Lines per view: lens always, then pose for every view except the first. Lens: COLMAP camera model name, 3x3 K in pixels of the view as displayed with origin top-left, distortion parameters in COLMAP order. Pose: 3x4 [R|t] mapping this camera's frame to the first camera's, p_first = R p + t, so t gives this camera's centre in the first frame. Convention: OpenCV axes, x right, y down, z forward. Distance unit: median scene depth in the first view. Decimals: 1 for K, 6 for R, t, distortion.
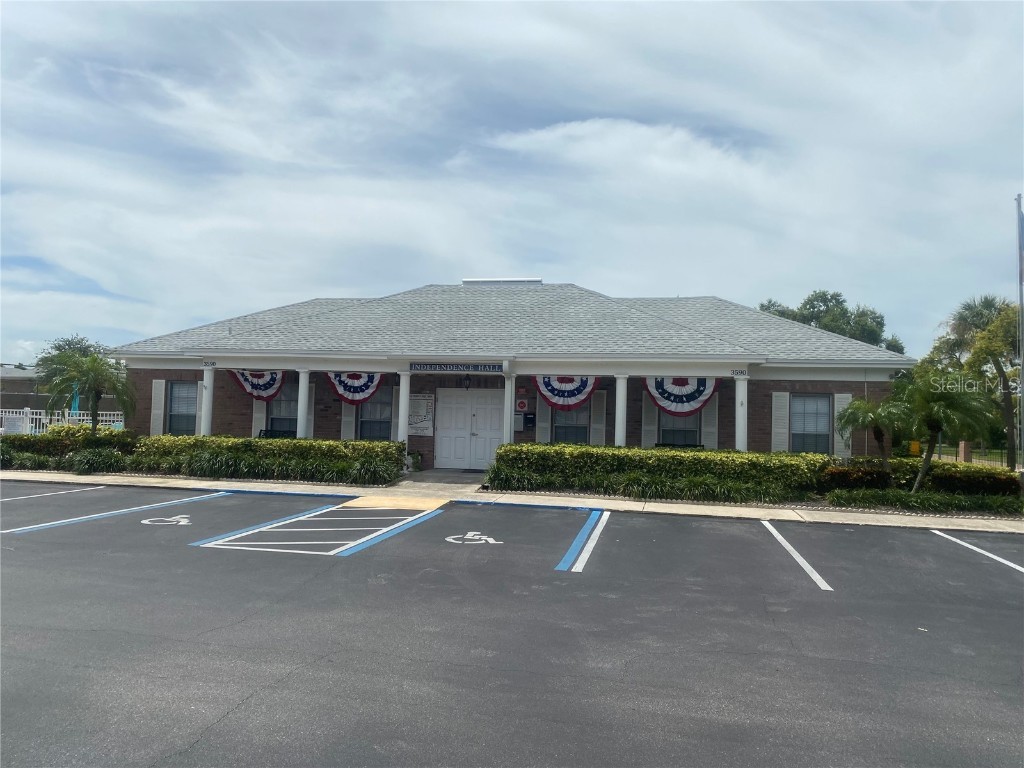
lens RADIAL K [[783.5, 0, 509.4], [0, 783.5, 383.3], [0, 0, 1]] dist [0.016502, -0.014939]
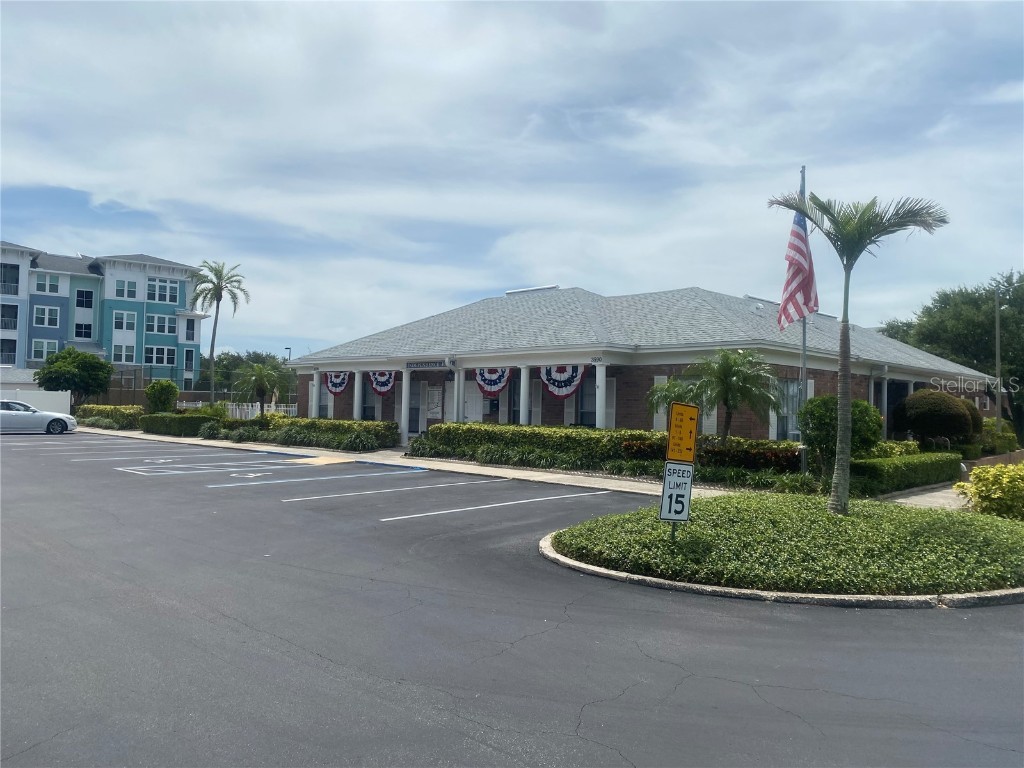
lens RADIAL K [[783.5, 0, 509.9], [0, 783.5, 384.7], [0, 0, 1]] dist [0.016502, -0.014939]
pose [[0.840361, -0.025950, -0.541406, 0.759554], [0.023968, 0.999655, -0.010711, 0.030351], [0.541497, -0.003976, 0.840693, -0.021758]]
